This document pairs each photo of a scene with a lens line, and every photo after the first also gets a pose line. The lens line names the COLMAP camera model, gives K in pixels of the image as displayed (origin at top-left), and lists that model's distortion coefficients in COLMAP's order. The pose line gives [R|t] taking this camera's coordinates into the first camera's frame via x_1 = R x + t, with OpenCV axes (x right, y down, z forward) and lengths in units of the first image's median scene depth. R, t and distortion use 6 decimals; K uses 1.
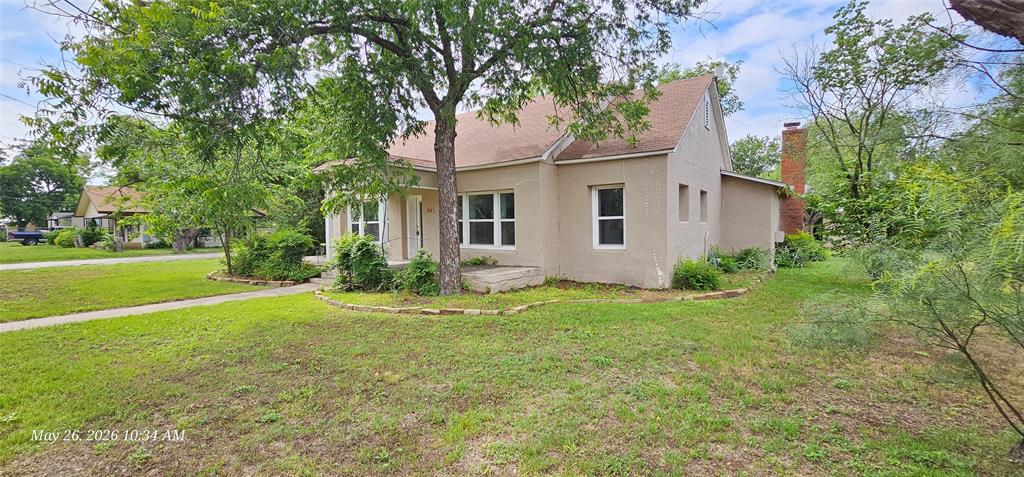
lens RADIAL K [[416.1, 0, 518.8], [0, 416.1, 241.5], [0, 0, 1]] dist [-0.006931, 0.000274]
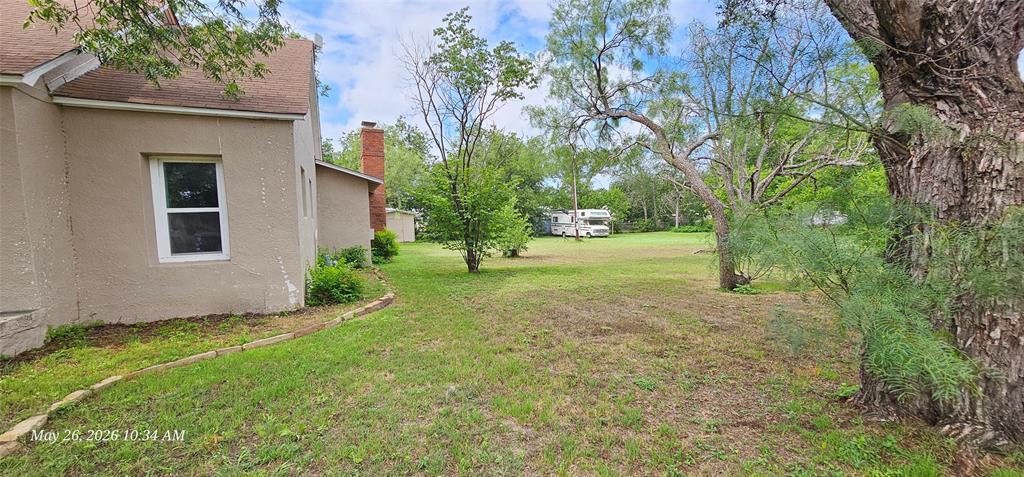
lens RADIAL K [[416.1, 0, 518.2], [0, 416.1, 243.7], [0, 0, 1]] dist [-0.006931, 0.000274]
pose [[0.527380, -0.051766, 0.848051, -0.049867], [0.046946, 0.998393, 0.031748, -0.004110], [-0.848331, 0.023069, 0.528963, 0.271302]]
